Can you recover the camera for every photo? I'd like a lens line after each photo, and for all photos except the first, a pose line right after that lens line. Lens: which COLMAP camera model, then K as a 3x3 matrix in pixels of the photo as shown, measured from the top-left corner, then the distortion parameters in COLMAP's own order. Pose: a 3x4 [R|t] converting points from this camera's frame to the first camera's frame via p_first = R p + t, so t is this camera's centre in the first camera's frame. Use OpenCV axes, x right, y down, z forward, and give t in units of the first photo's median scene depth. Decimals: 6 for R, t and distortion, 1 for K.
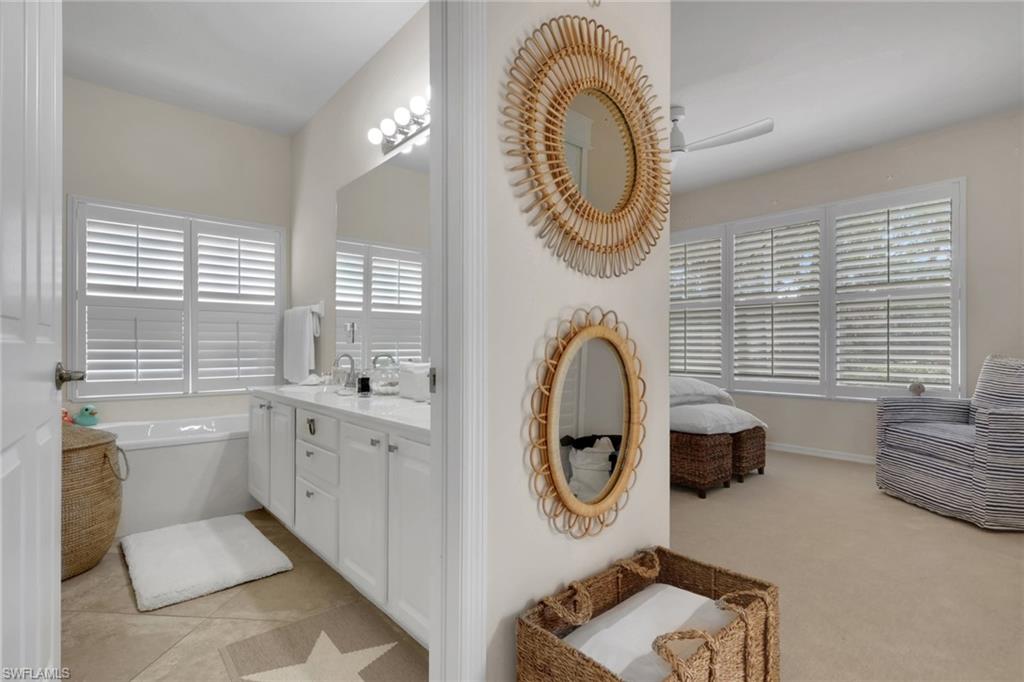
lens RADIAL K [[491.0, 0, 512.3], [0, 491.0, 341.2], [0, 0, 1]] dist [-0.000662, 0.001465]
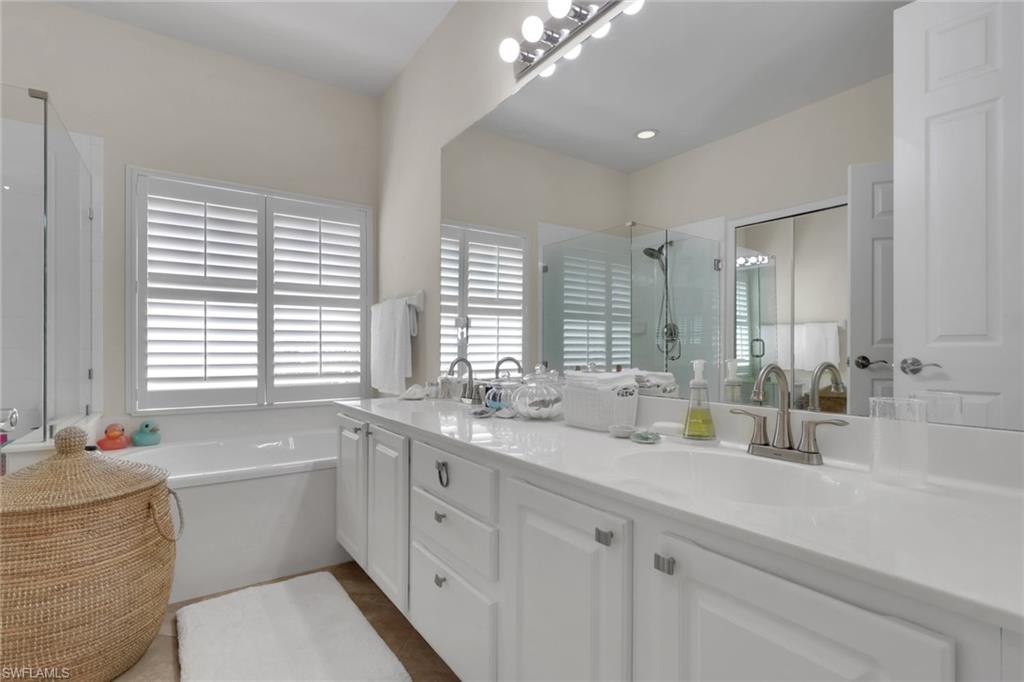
lens RADIAL K [[491.0, 0, 513.5], [0, 491.0, 344.9], [0, 0, 1]] dist [-0.000662, 0.001465]
pose [[0.993364, -0.002298, -0.114990, -0.172246], [0.002468, 0.999996, 0.001335, 0.004795], [0.114987, -0.001610, 0.993366, 0.268003]]
